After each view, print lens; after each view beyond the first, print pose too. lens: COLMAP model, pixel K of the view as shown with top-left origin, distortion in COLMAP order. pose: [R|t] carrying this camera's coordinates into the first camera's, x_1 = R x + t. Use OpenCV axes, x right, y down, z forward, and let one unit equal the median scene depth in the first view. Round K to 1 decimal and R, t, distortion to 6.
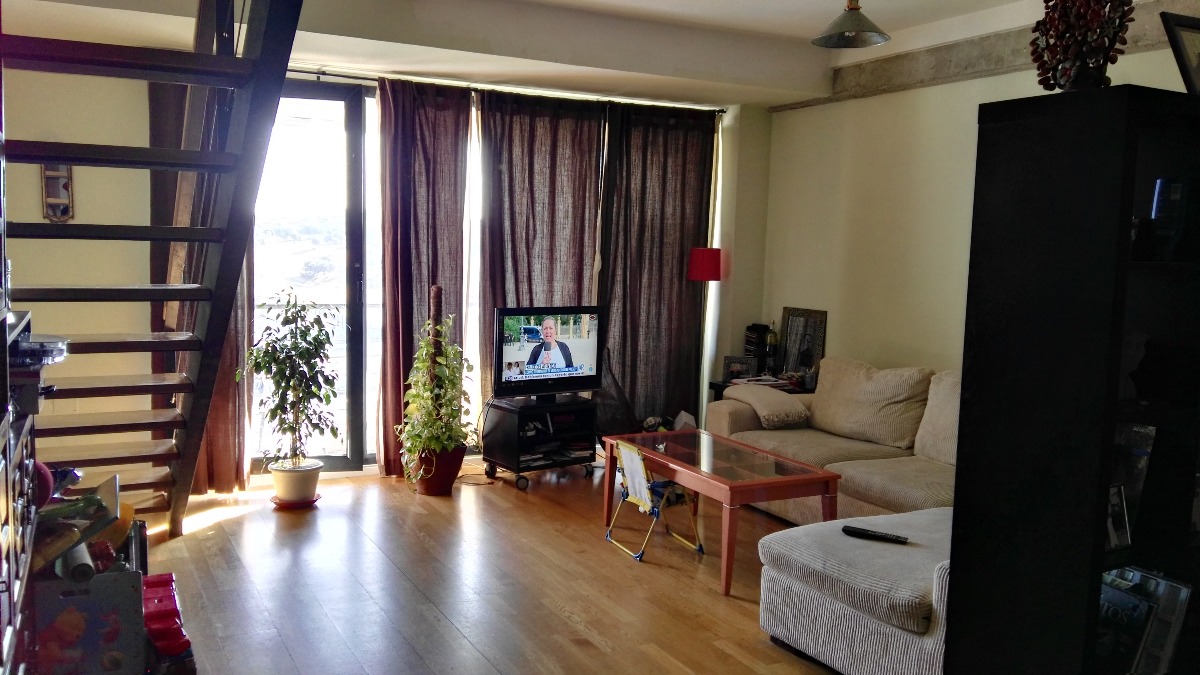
lens RADIAL K [[957.2, 0, 602.3], [0, 957.2, 349.5], [0, 0, 1]] dist [0.051654, -0.112381]
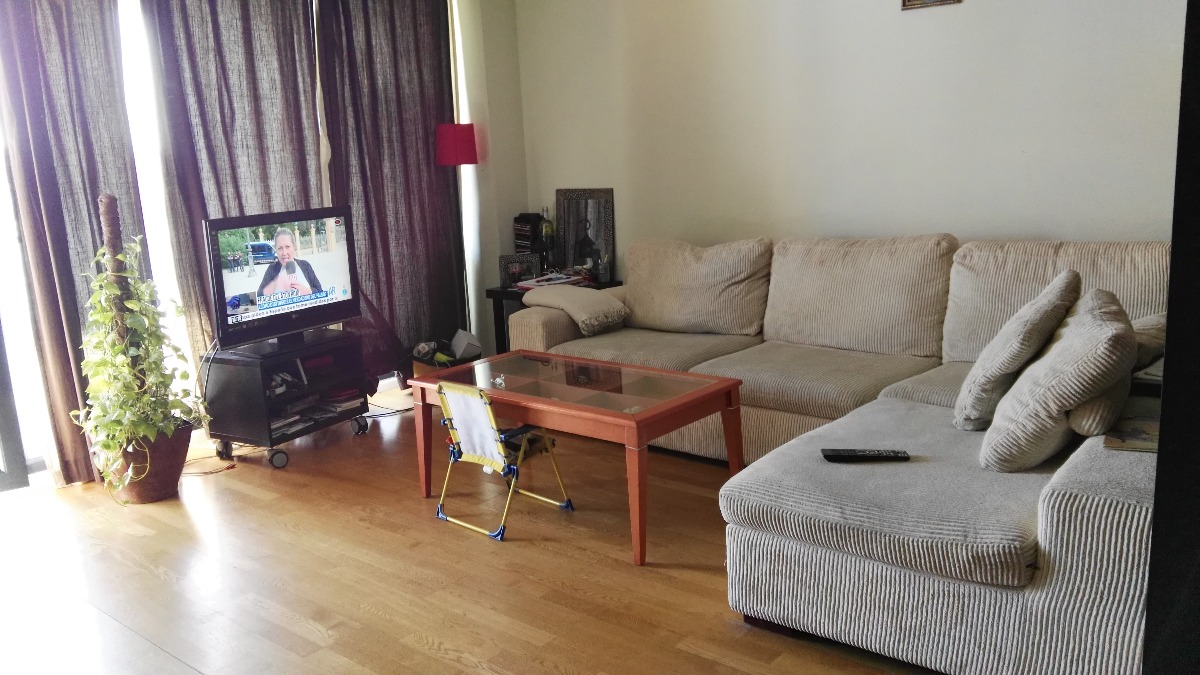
lens RADIAL K [[957.2, 0, 608.0], [0, 957.2, 341.5], [0, 0, 1]] dist [0.051654, -0.112381]
pose [[0.927752, -0.147034, 0.343012, -0.098934], [0.116250, 0.987247, 0.108763, 0.001399], [-0.354629, -0.061030, 0.933013, 0.263408]]
